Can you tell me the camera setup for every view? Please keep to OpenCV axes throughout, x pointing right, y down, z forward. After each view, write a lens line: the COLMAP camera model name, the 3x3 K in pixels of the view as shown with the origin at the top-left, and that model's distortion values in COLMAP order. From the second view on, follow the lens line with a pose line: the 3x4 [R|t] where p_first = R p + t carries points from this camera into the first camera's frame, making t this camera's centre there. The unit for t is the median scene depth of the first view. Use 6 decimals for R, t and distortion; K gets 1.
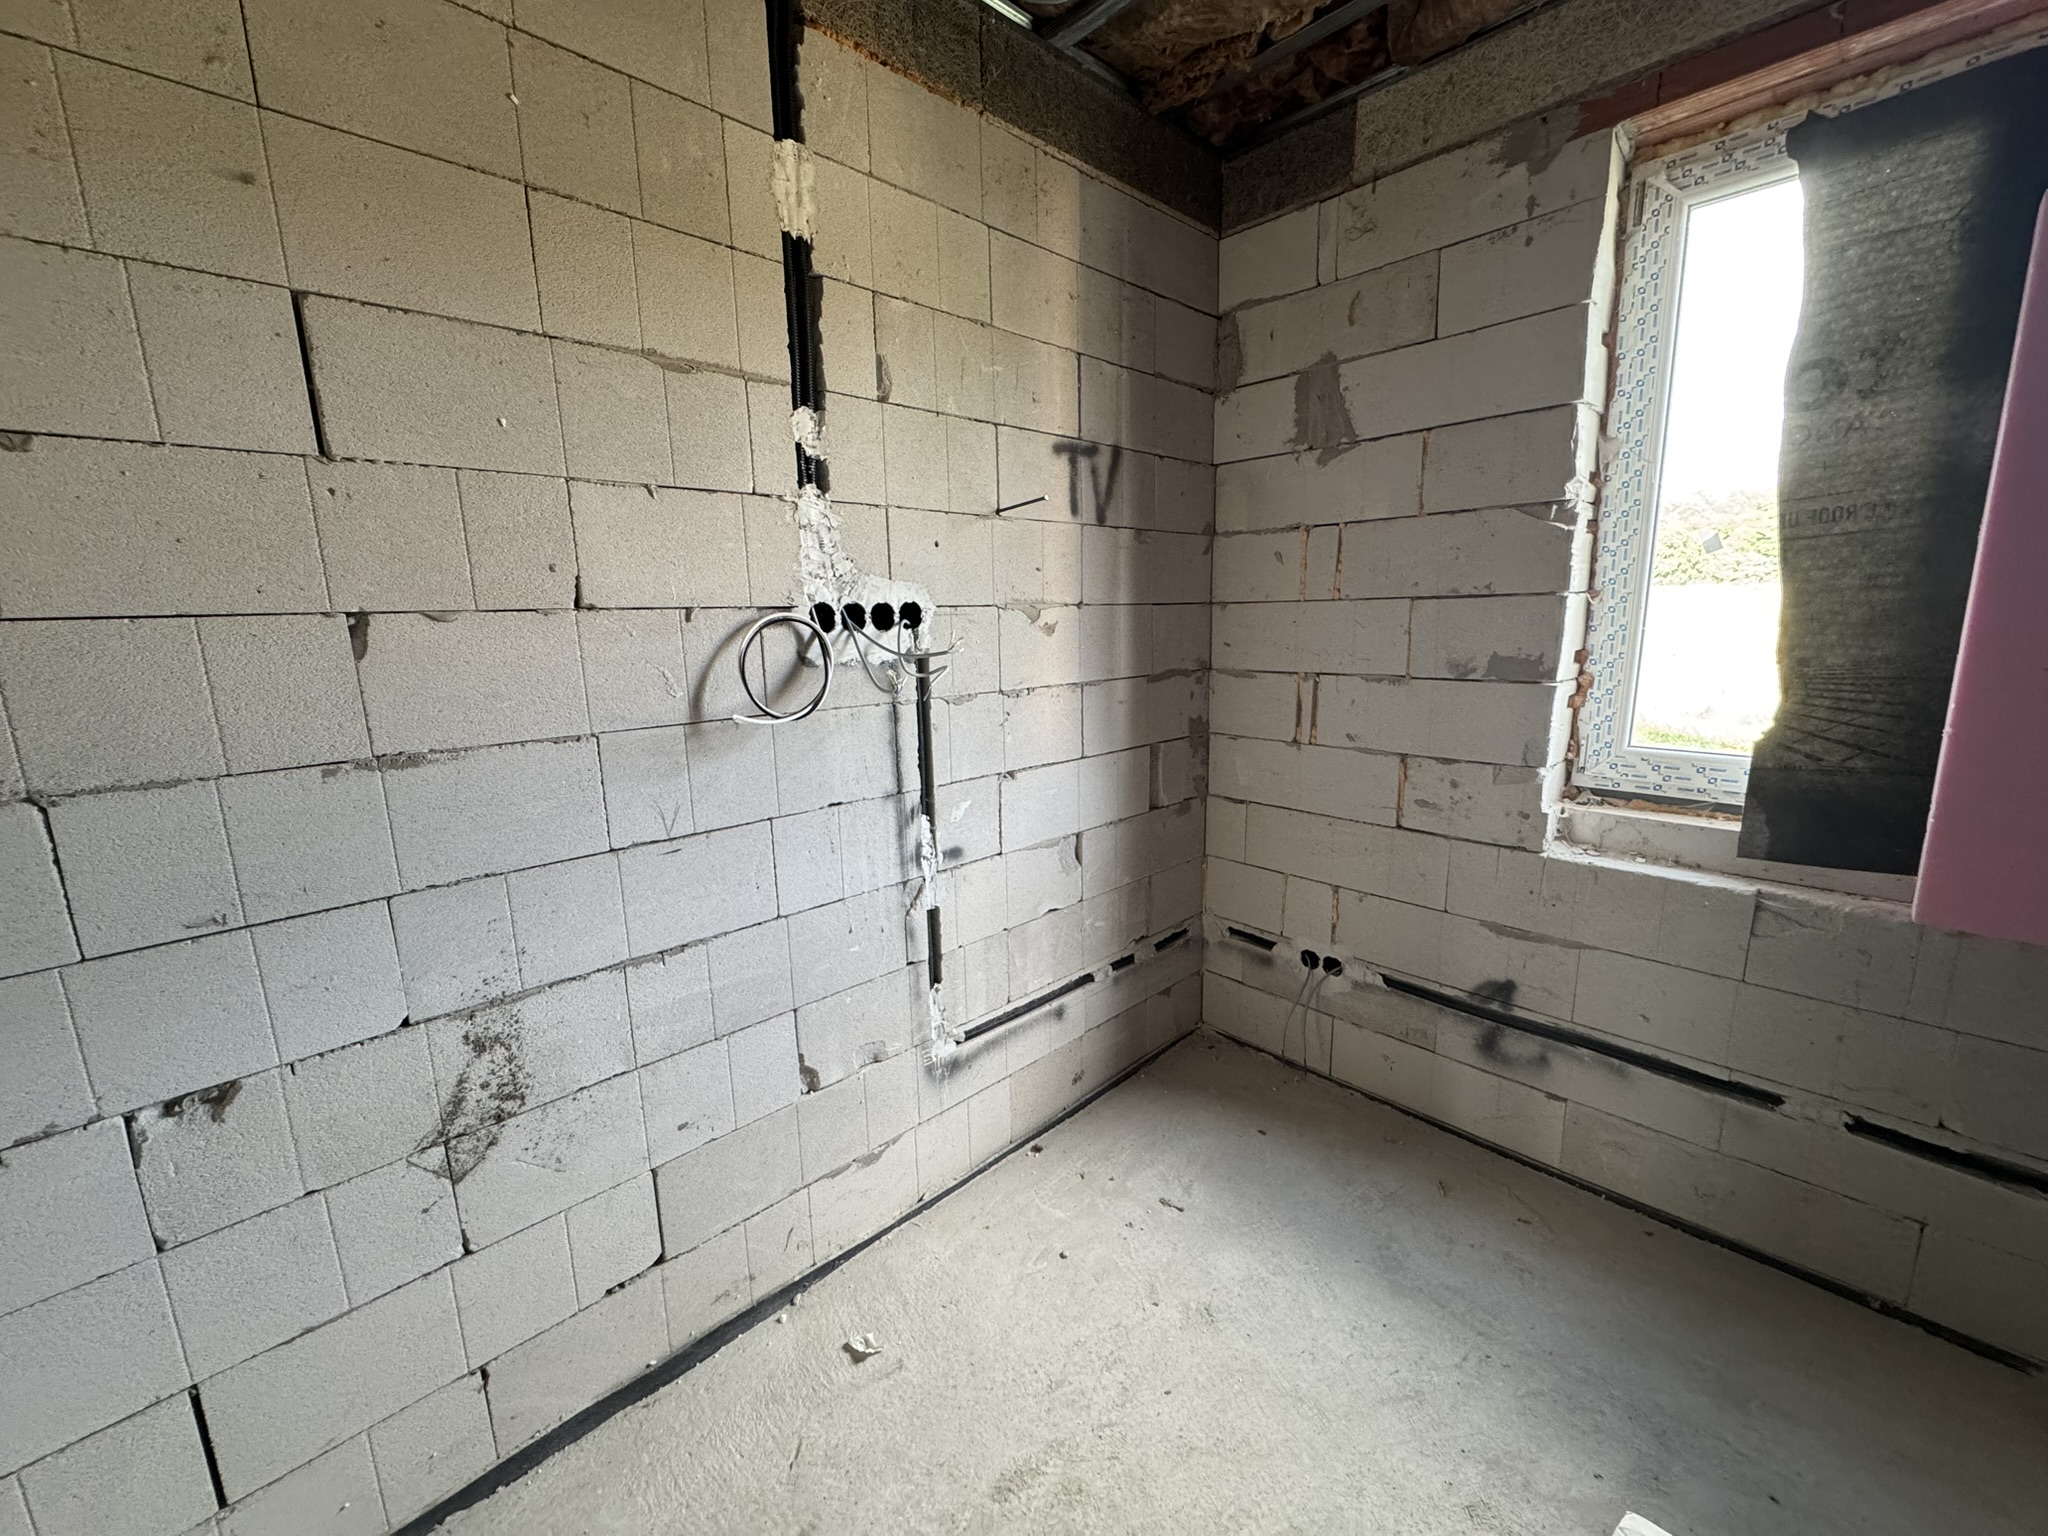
lens RADIAL K [[819.2, 0, 1019.3], [0, 819.2, 766.8], [0, 0, 1]] dist [-0.001679, 0.000242]
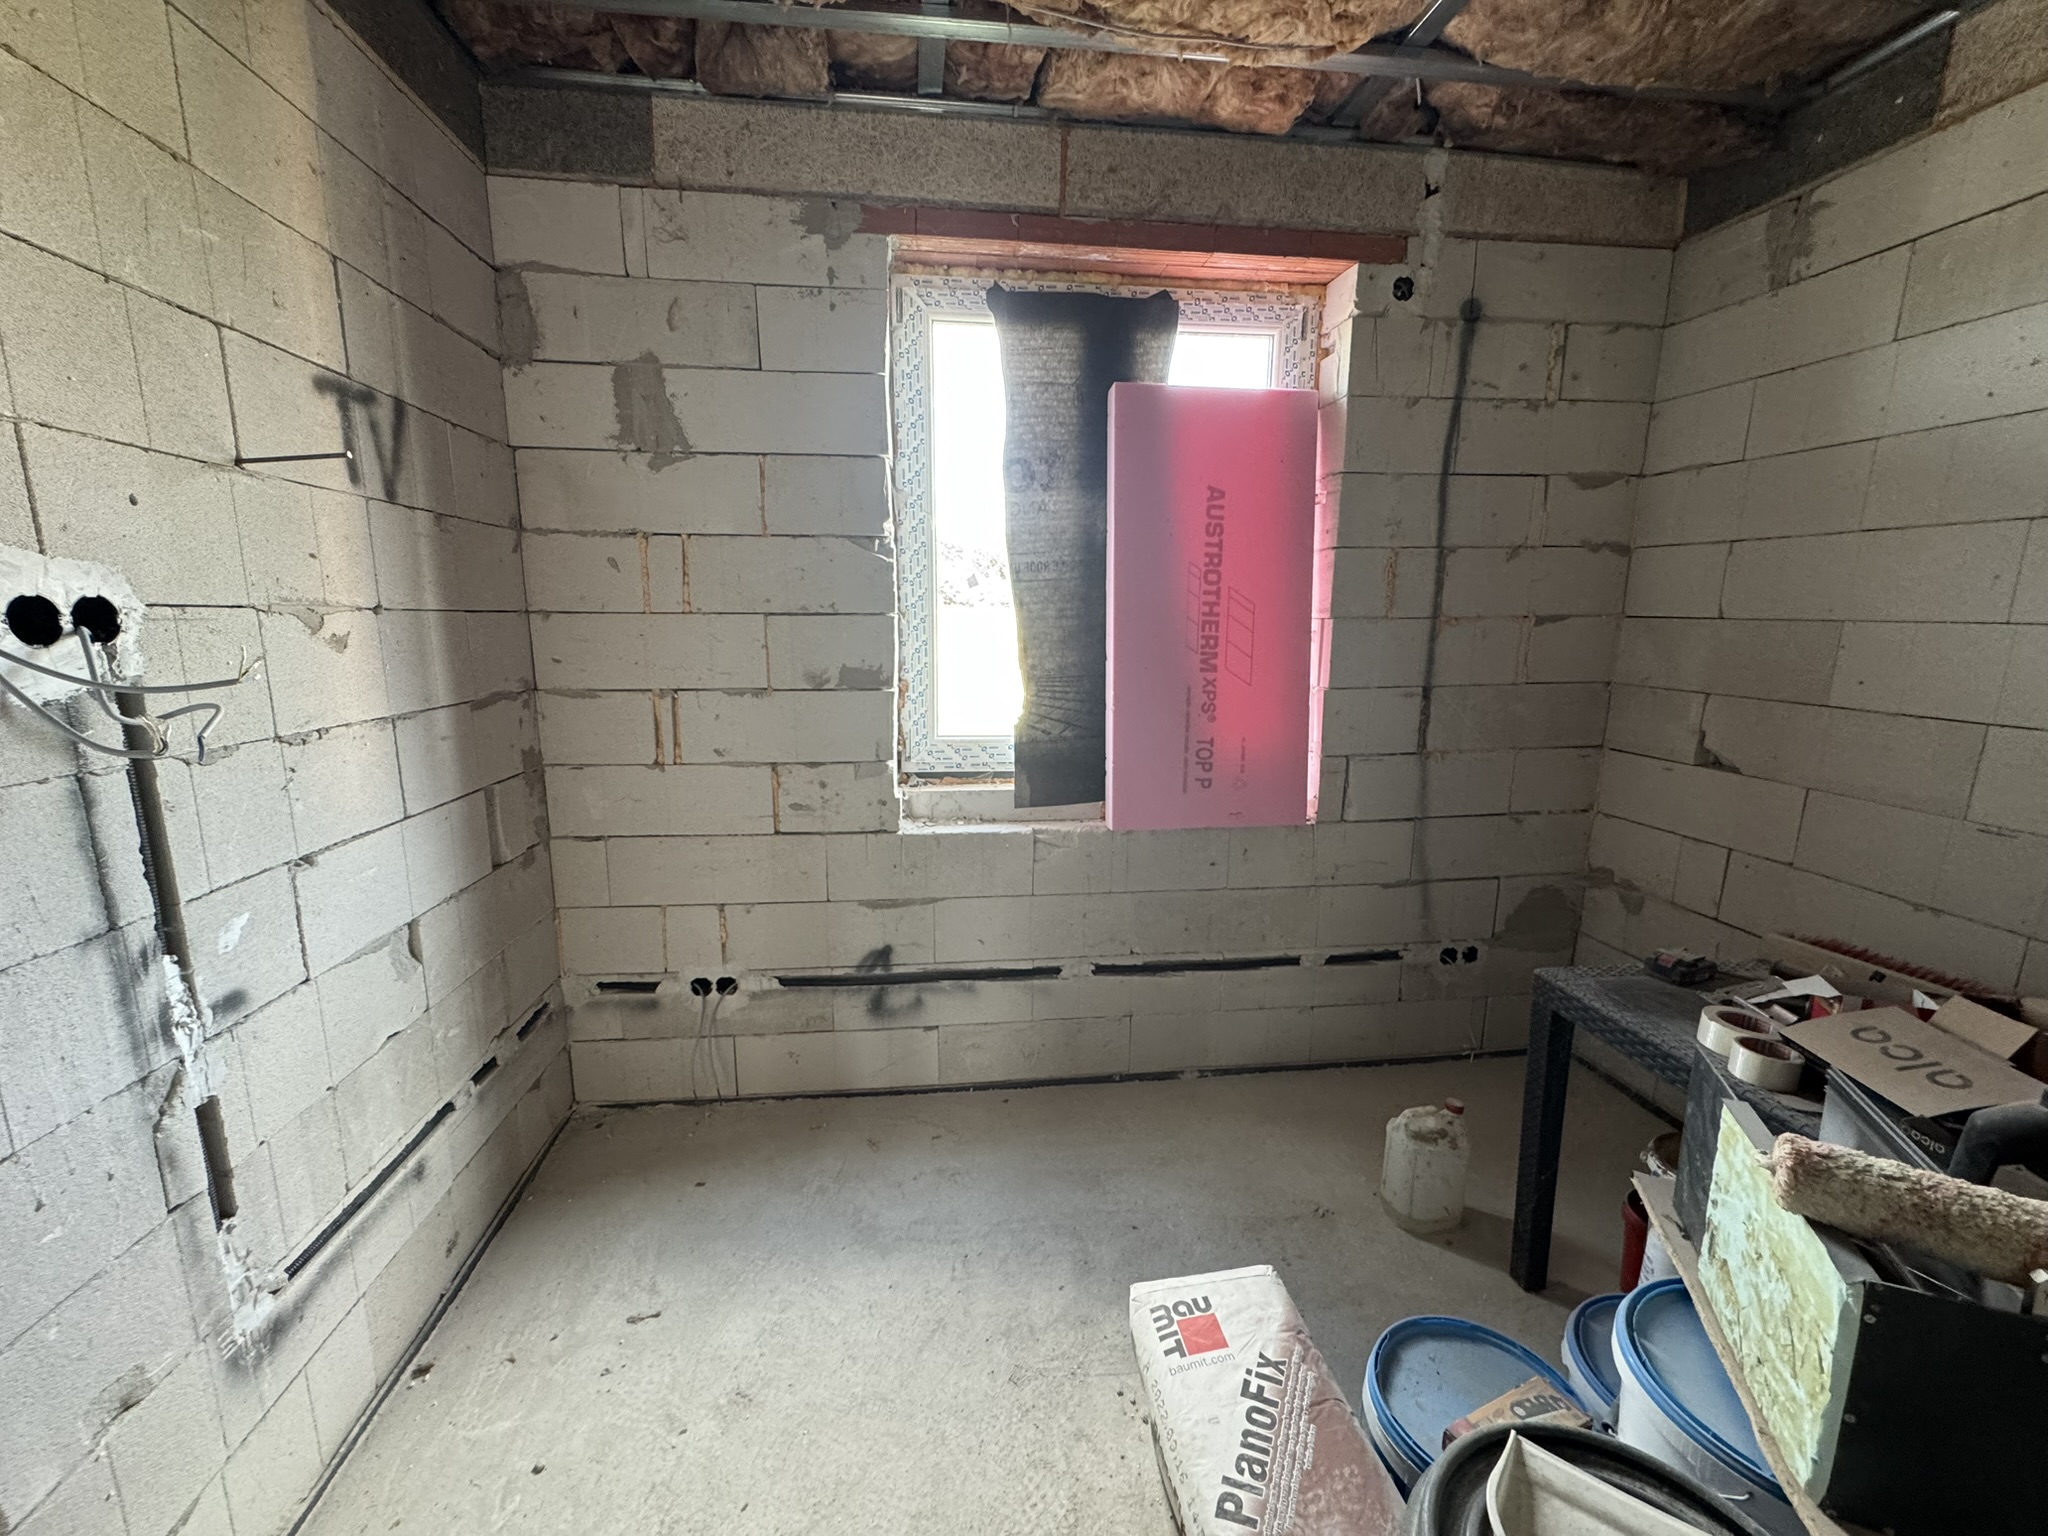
lens RADIAL K [[819.2, 0, 1019.3], [0, 819.2, 766.8], [0, 0, 1]] dist [-0.001679, 0.000242]
pose [[0.596829, -0.117595, 0.793704, -0.190659], [0.128415, 0.990450, 0.050183, -0.025342], [-0.792026, 0.071973, 0.606230, 0.132737]]
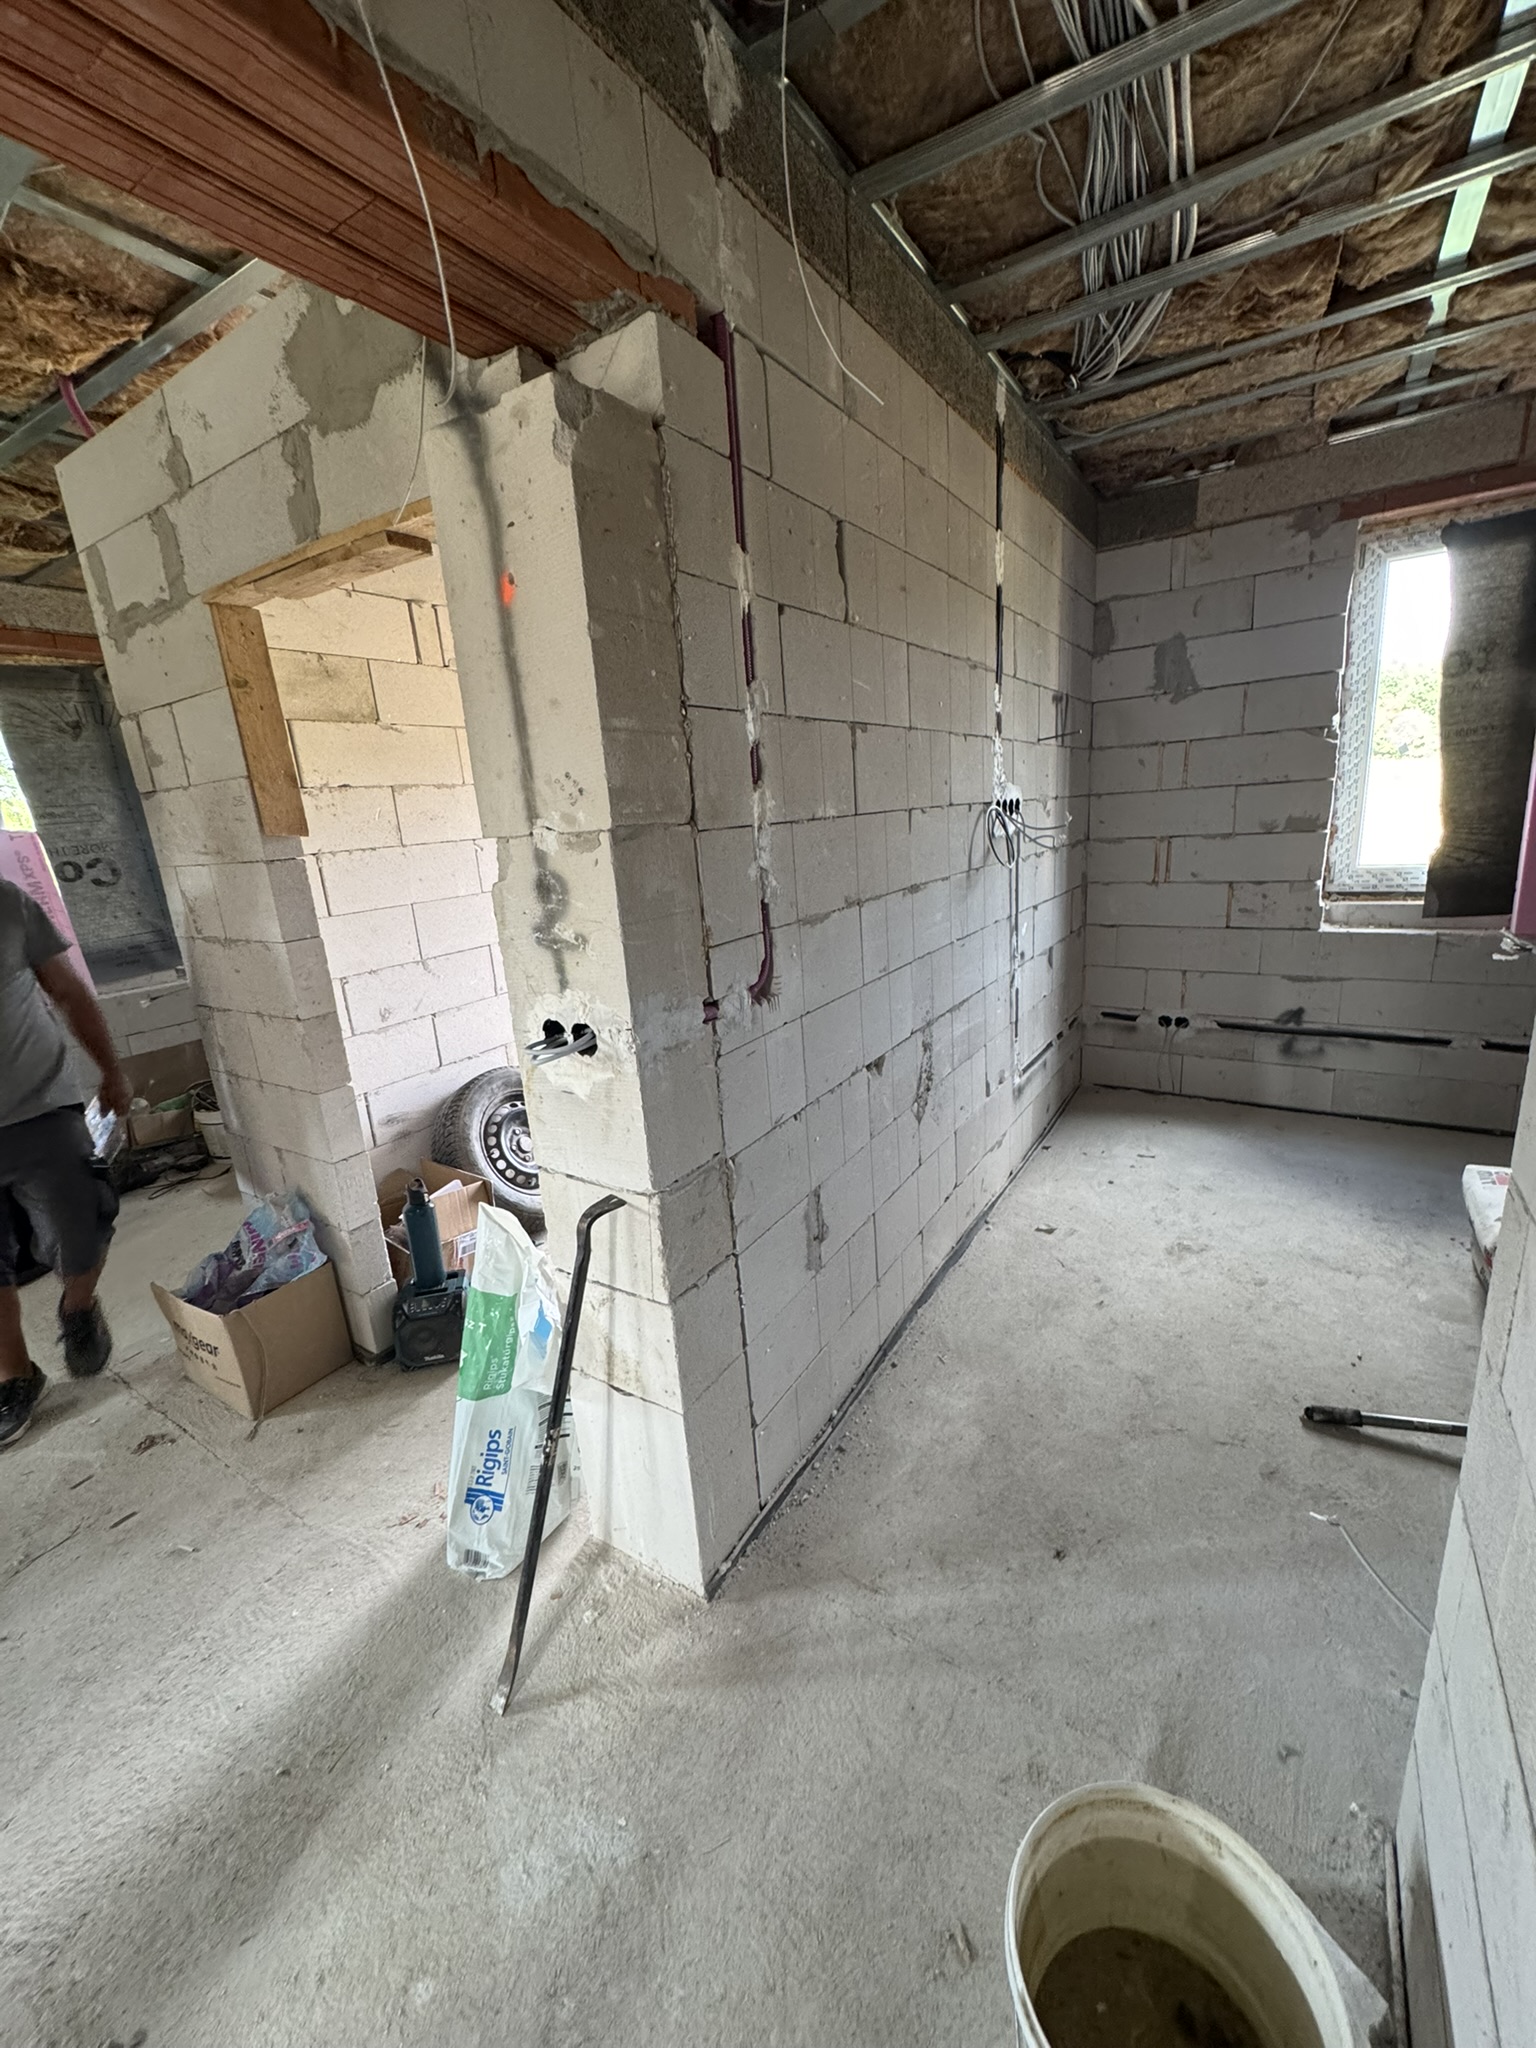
lens RADIAL K [[819.2, 0, 768.6], [0, 819.2, 1018.8], [0, 0, 1]] dist [-0.001679, 0.000242]
pose [[0.971642, -0.097745, 0.215309, -0.900013], [0.087169, 0.994498, 0.058103, 0.090341], [-0.219804, -0.037687, 0.974816, -0.453597]]
